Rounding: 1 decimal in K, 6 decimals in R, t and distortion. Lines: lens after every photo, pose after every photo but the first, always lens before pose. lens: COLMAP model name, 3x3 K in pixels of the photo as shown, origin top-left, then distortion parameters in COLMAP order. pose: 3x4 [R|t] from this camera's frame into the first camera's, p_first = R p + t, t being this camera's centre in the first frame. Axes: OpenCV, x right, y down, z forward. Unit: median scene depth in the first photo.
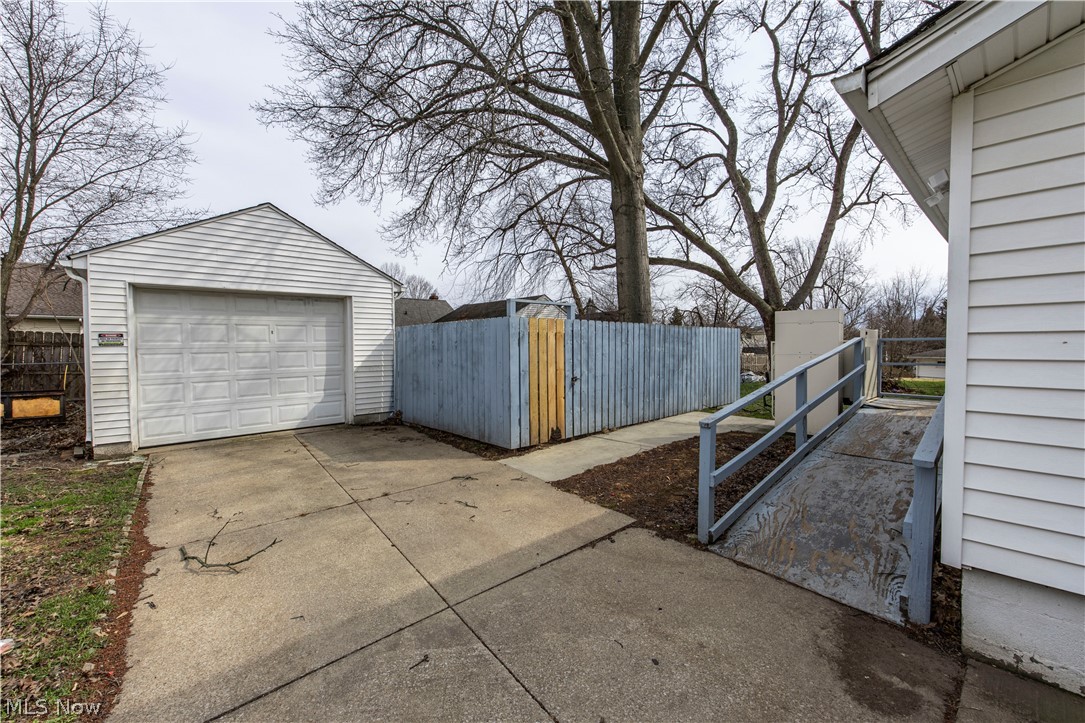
lens RADIAL K [[444.4, 0, 543.5], [0, 444.4, 359.6], [0, 0, 1]] dist [0.003094, 0.000471]
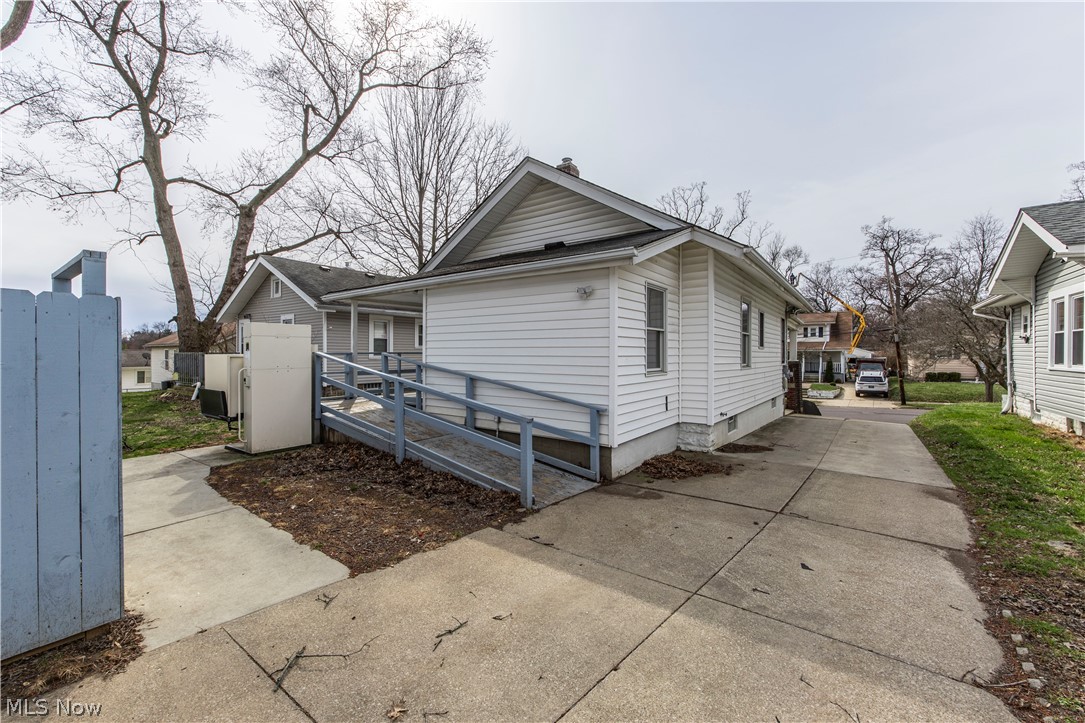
lens RADIAL K [[444.4, 0, 542.2], [0, 444.4, 358.3], [0, 0, 1]] dist [0.003094, 0.000471]
pose [[-0.189387, -0.003073, 0.981898, -0.948684], [0.029220, 0.999535, 0.008764, -0.047904], [-0.981468, 0.030351, -0.189209, 1.201083]]
